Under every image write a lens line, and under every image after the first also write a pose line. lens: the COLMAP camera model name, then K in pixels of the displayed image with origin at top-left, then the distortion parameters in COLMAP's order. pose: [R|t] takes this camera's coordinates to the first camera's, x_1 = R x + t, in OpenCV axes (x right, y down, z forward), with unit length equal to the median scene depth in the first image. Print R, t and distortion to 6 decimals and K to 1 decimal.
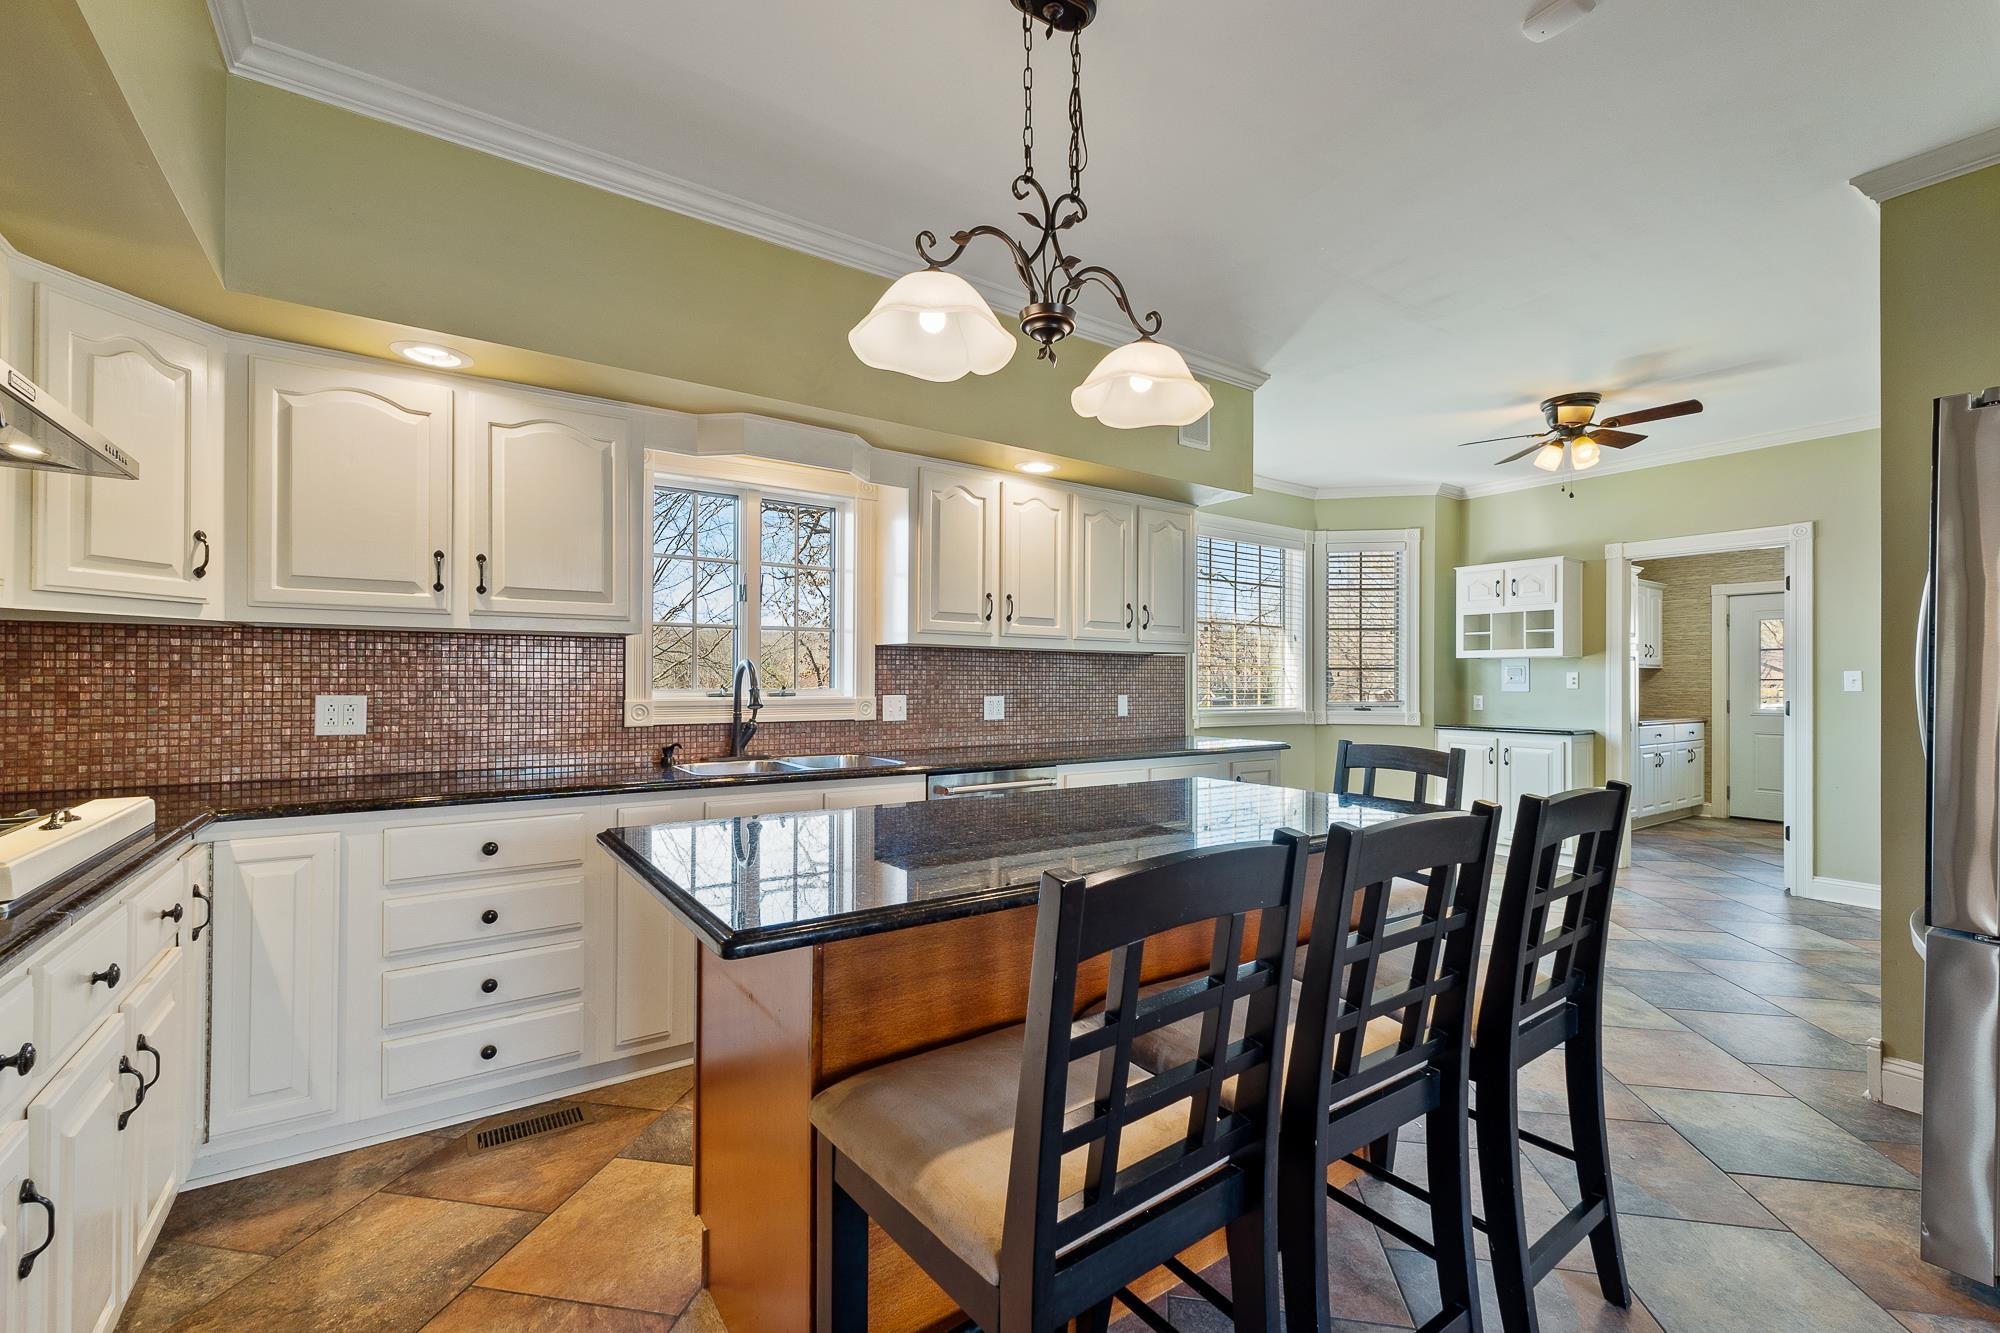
lens RADIAL K [[847.8, 0, 1005.4], [0, 847.8, 677.5], [0, 0, 1]] dist [0.002470, -0.000065]
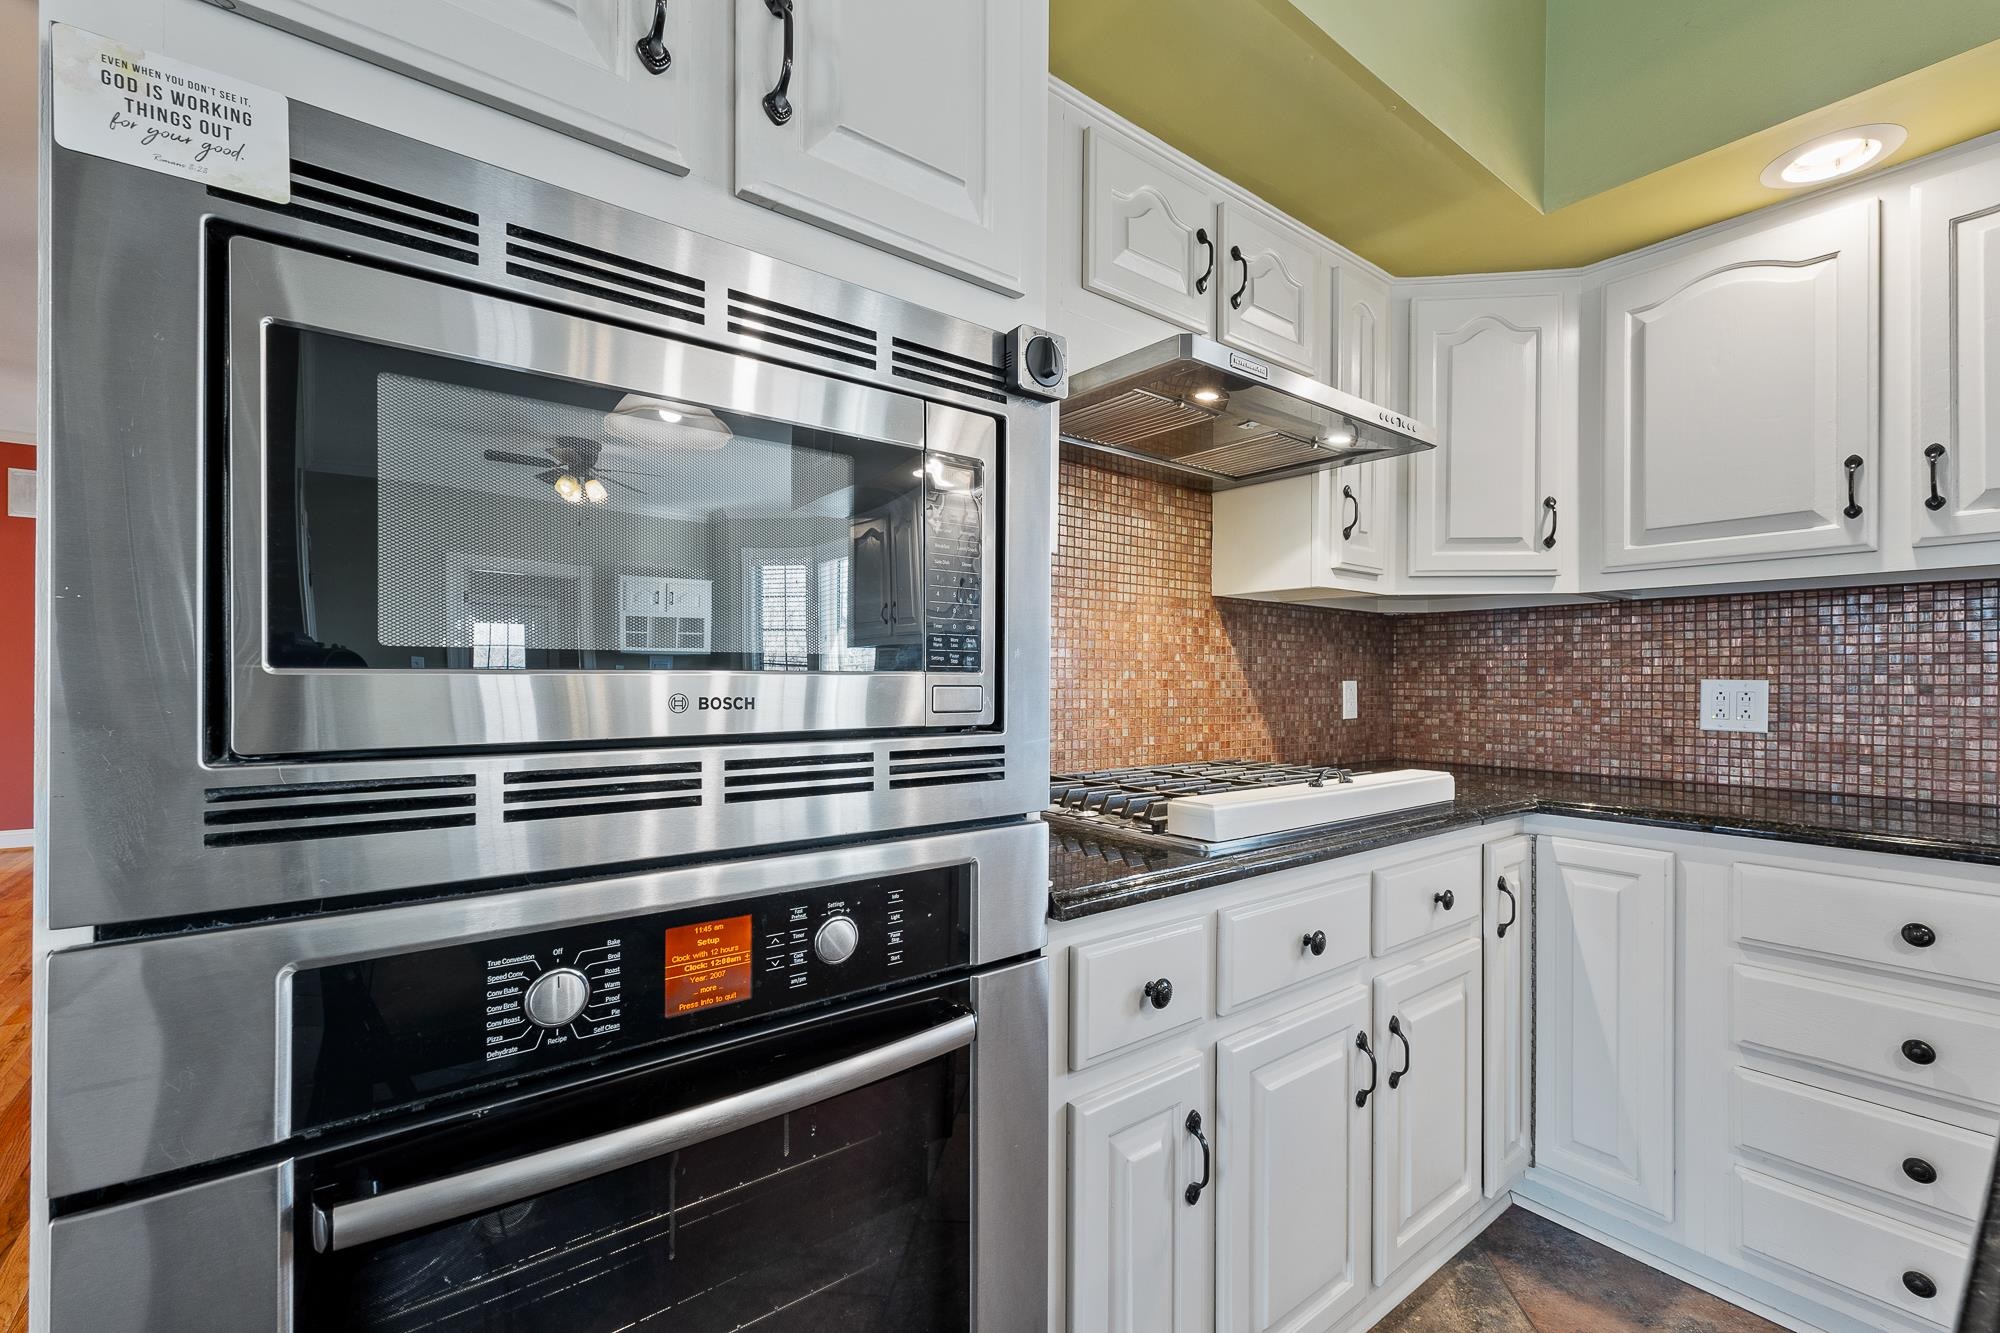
lens RADIAL K [[847.8, 0, 1005.4], [0, 847.8, 677.5], [0, 0, 1]] dist [0.002470, -0.000065]
pose [[0.062433, -0.006491, -0.998028, -0.056582], [-0.004886, 0.999965, -0.006809, 0.028903], [0.998037, 0.005302, 0.062399, 0.307967]]
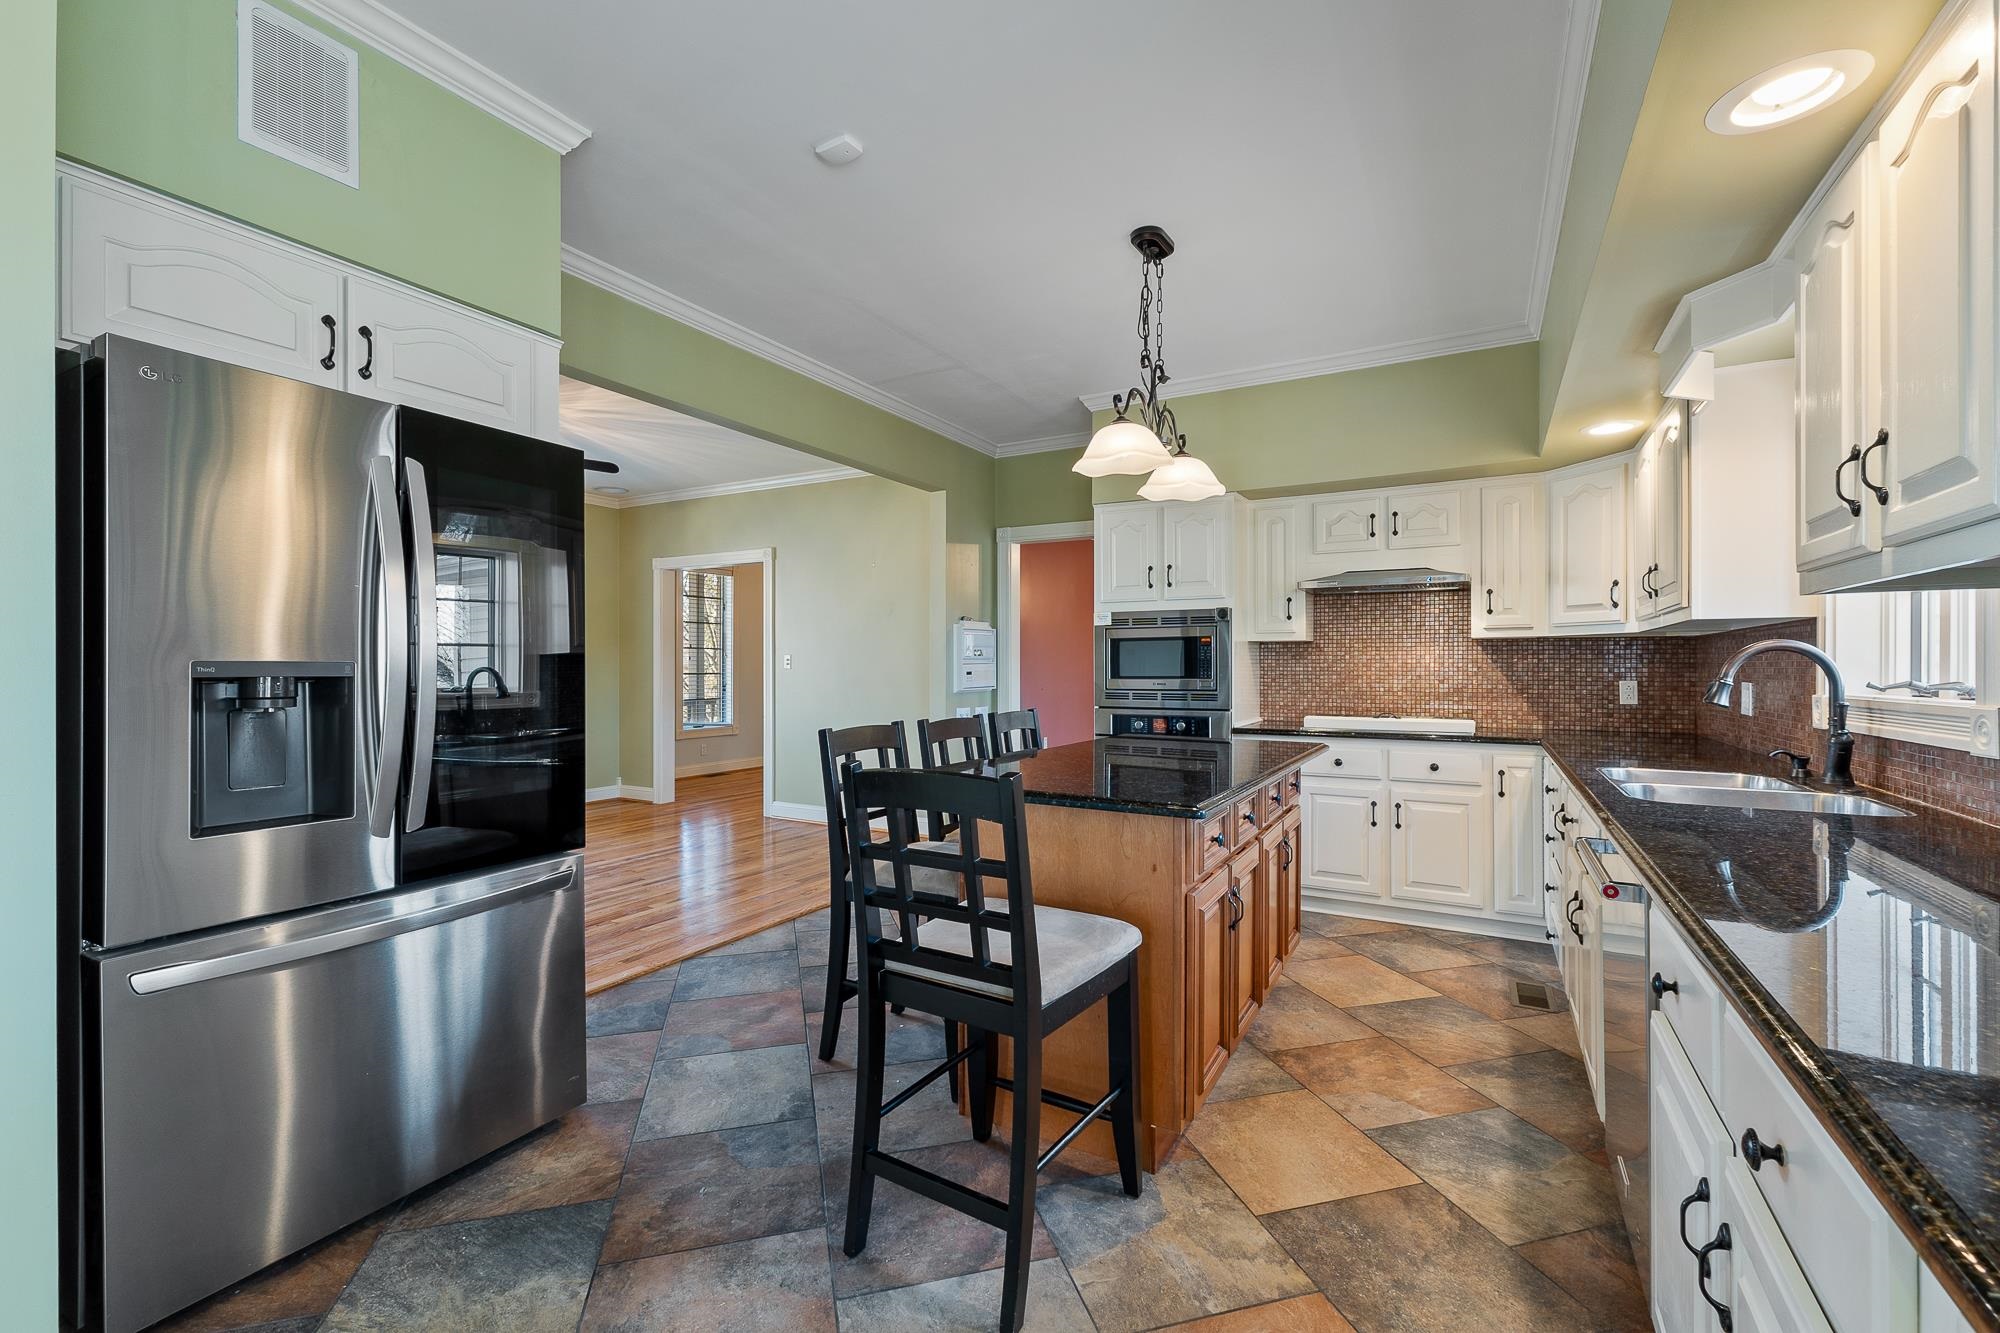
lens RADIAL K [[851.2, 0, 998.1], [0, 851.2, 656.0], [0, 0, 1]] dist [0.015533, 0.000048]
pose [[-0.904306, -0.011044, -0.426743, 0.761271], [-0.003370, 0.999819, -0.018734, 0.010837], [0.426872, -0.015503, -0.904179, 1.761253]]
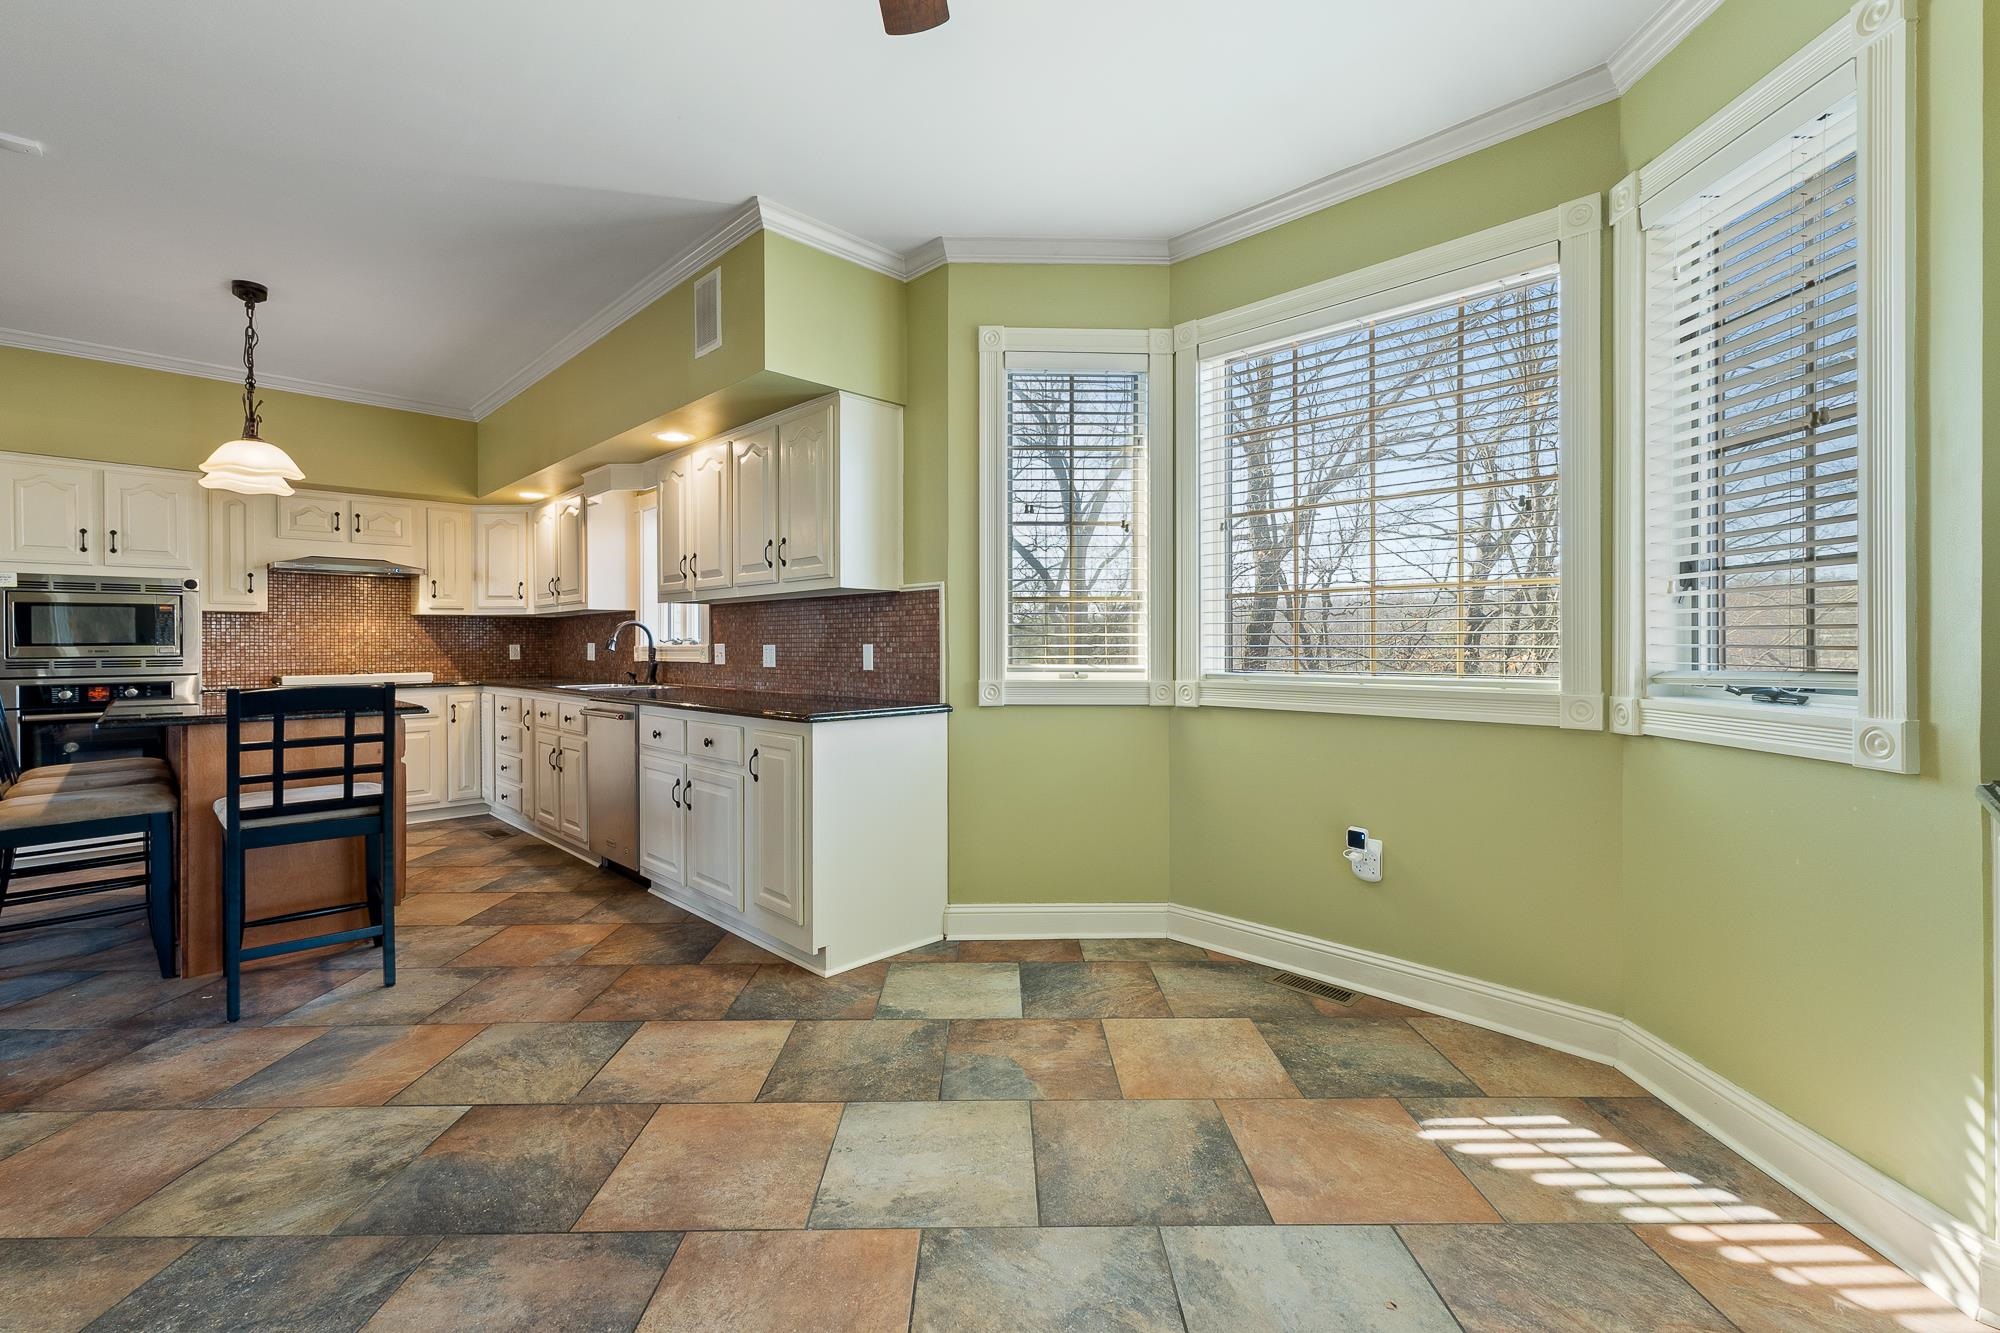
lens RADIAL K [[851.2, 0, 998.1], [0, 851.2, 656.0], [0, 0, 1]] dist [0.015533, 0.000048]
pose [[0.161617, 0.009957, -0.986803, 1.786182], [0.009973, 0.999882, 0.011722, 0.043325], [0.986803, -0.011736, 0.161499, 1.821046]]
